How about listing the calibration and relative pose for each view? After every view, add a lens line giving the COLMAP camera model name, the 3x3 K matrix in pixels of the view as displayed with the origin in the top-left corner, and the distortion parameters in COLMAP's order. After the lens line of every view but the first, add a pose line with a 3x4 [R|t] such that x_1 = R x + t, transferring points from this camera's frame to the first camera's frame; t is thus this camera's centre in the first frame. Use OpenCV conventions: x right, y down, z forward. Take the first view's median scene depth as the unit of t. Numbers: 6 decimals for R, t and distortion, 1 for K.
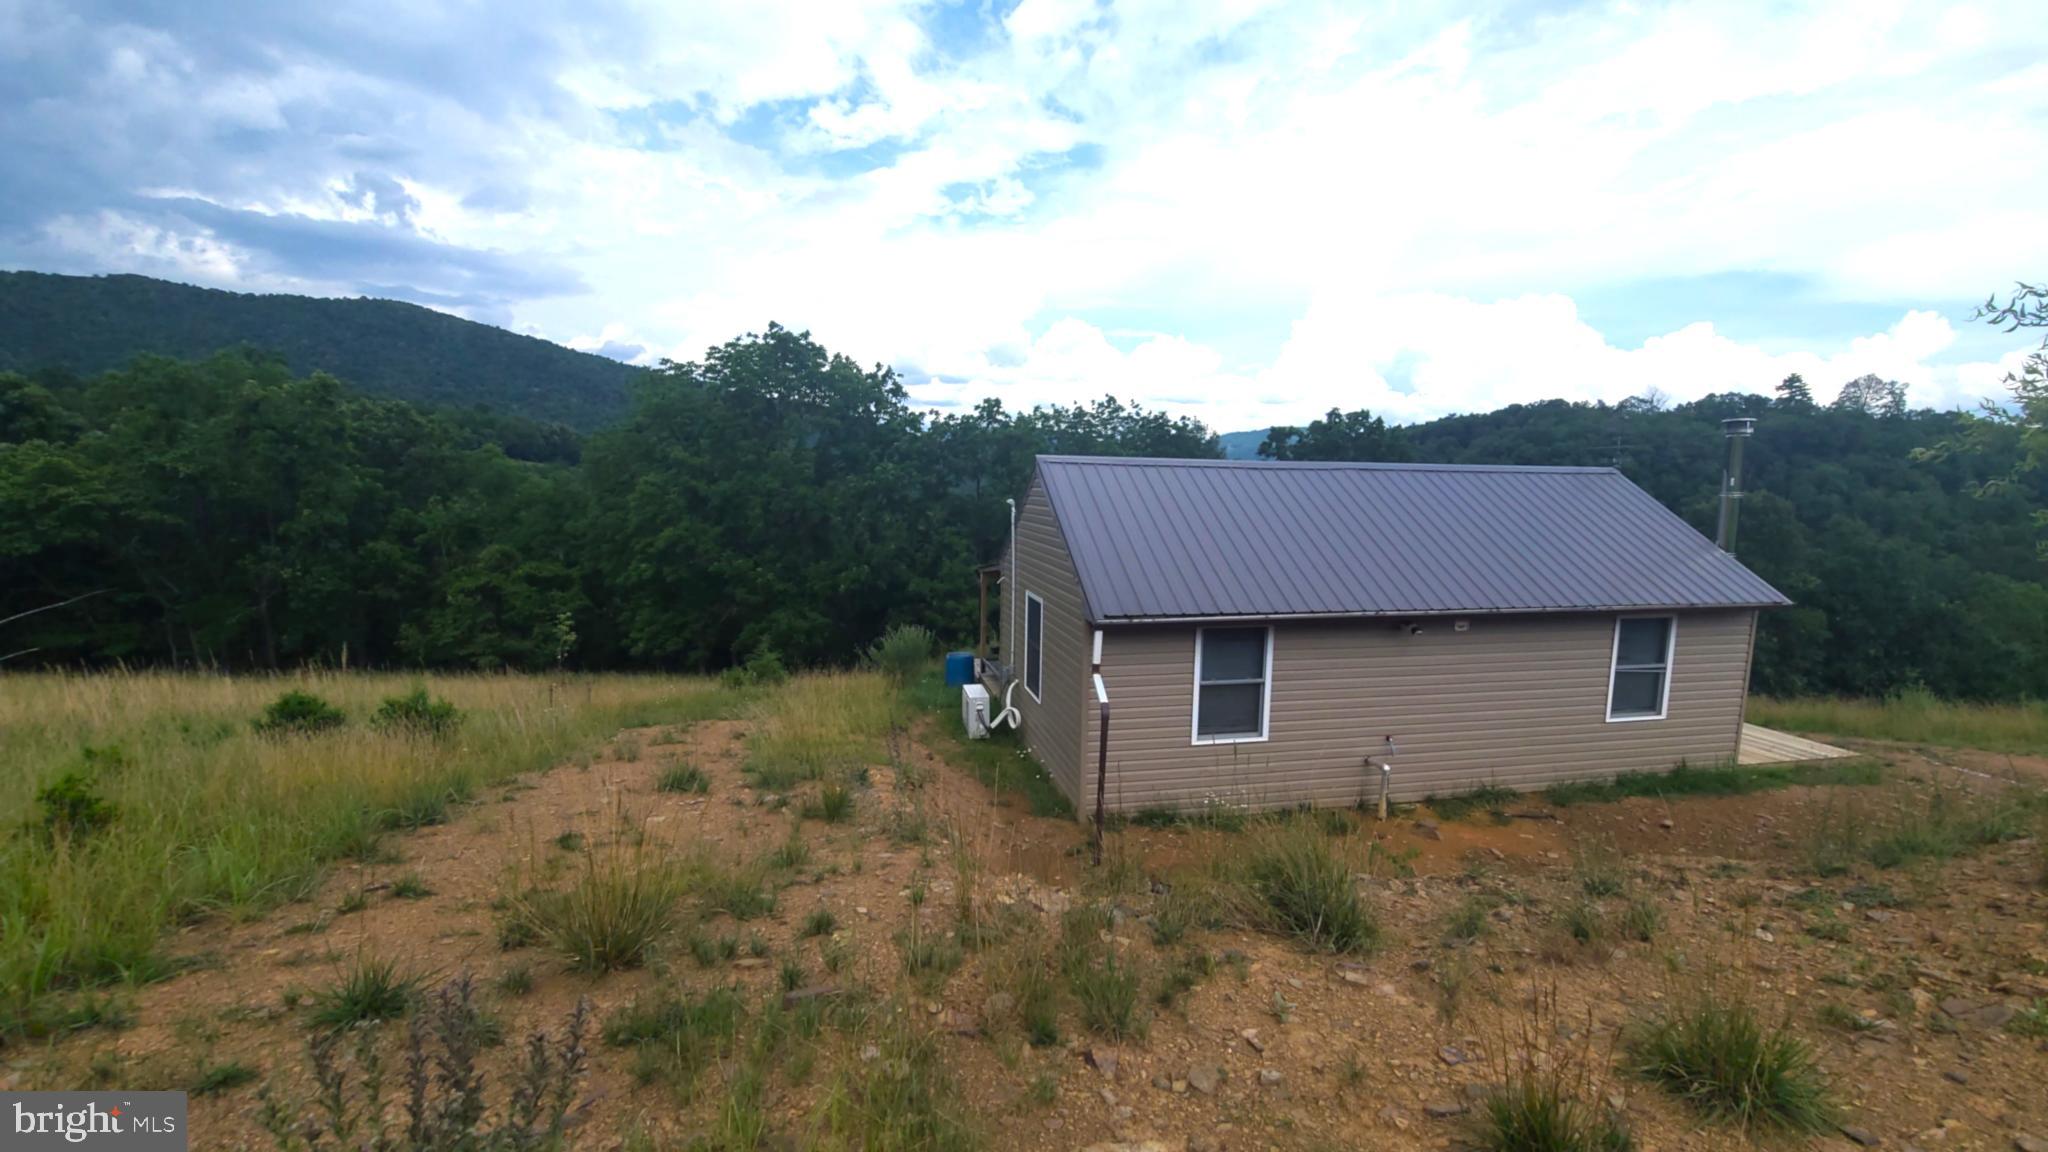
lens RADIAL K [[824.9, 0, 1024.0], [0, 824.9, 576.0], [0, 0, 1]] dist [0.001413, -0.000106]
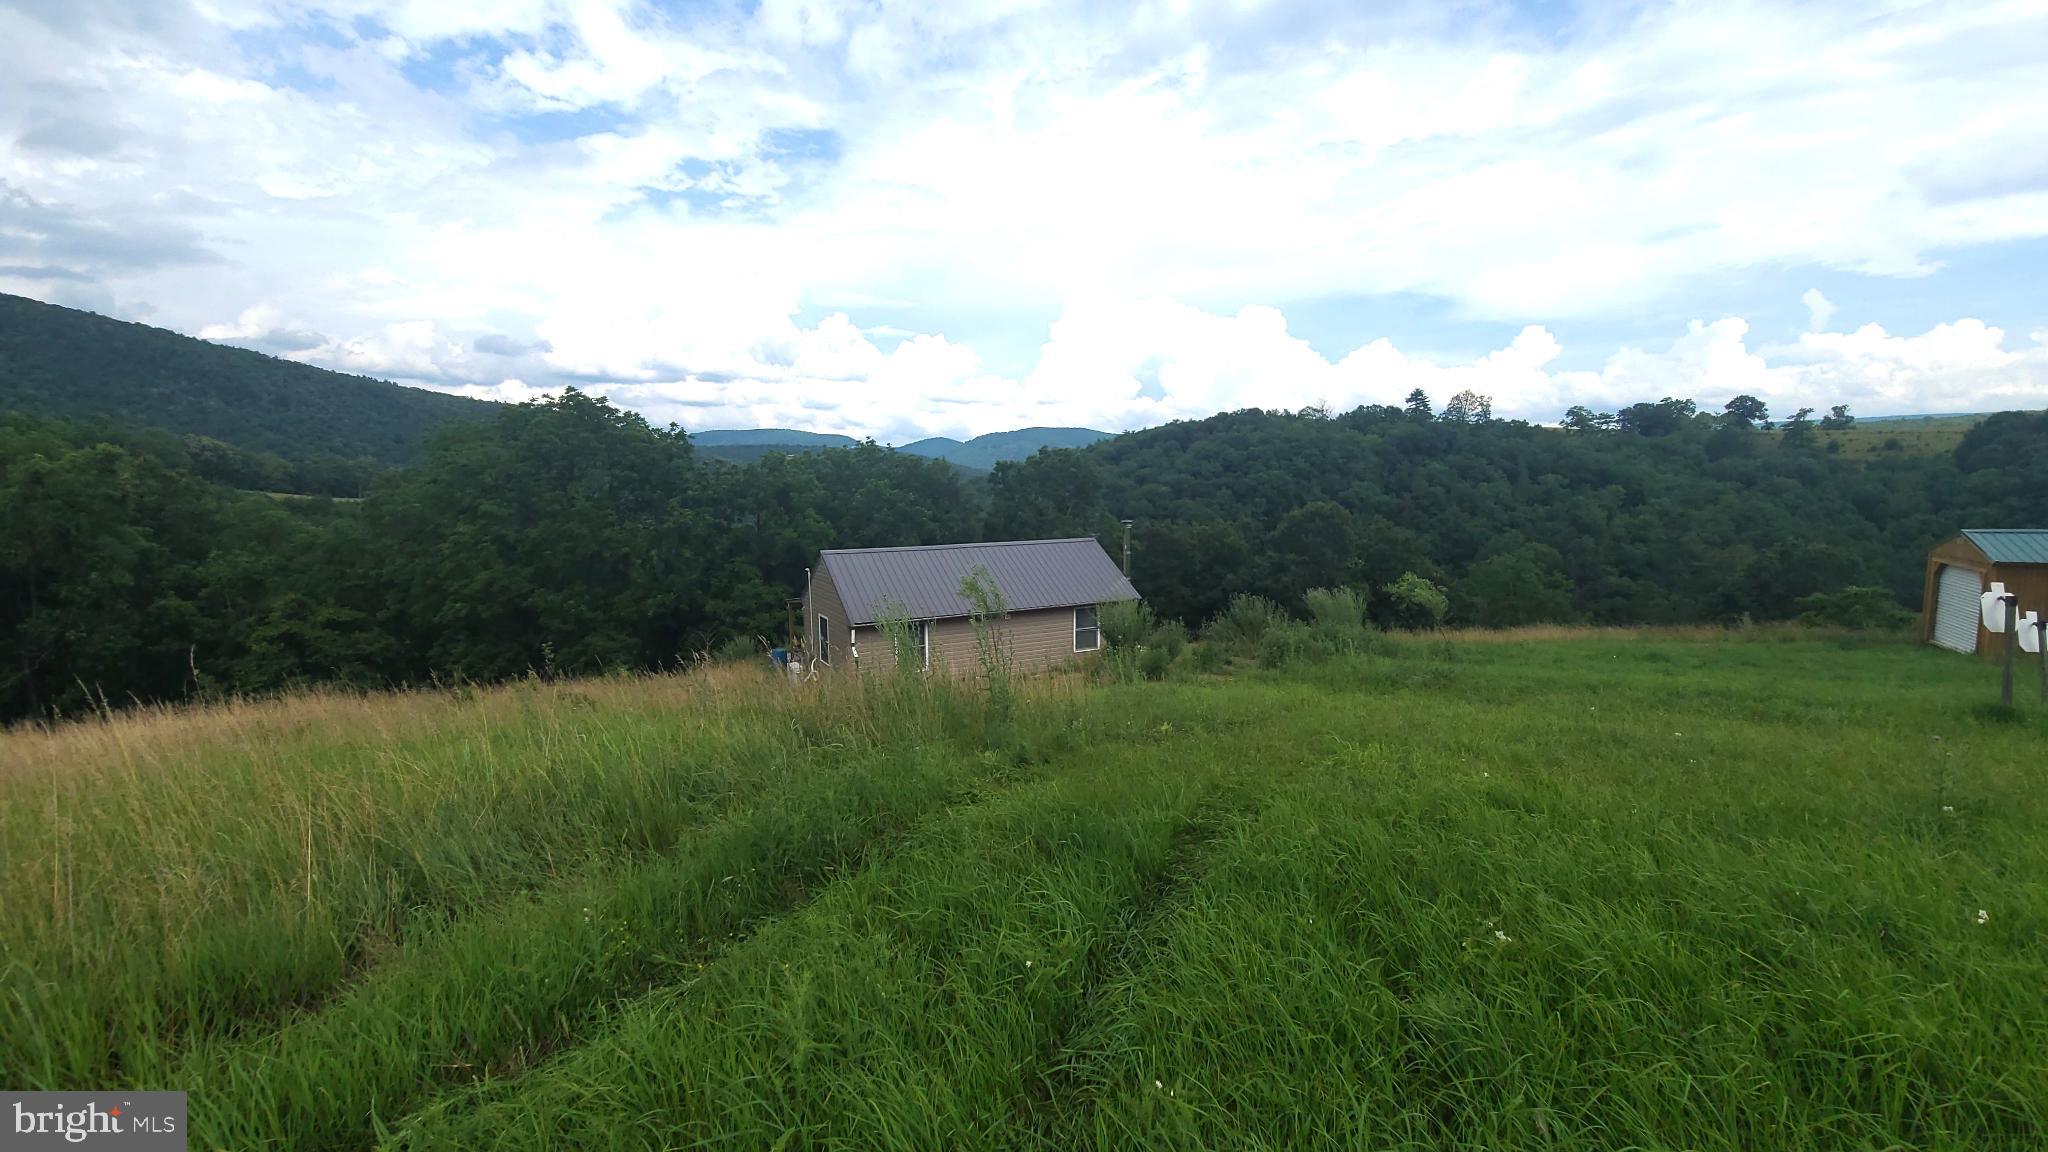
lens RADIAL K [[853.6, 0, 1024.0], [0, 853.6, 576.0], [0, 0, 1]] dist [0.001406, 0.000006]
pose [[0.962807, -0.055993, 0.264325, -0.018900], [0.055790, 0.998408, 0.008281, -0.019570], [-0.264368, 0.006774, 0.964398, -0.359331]]
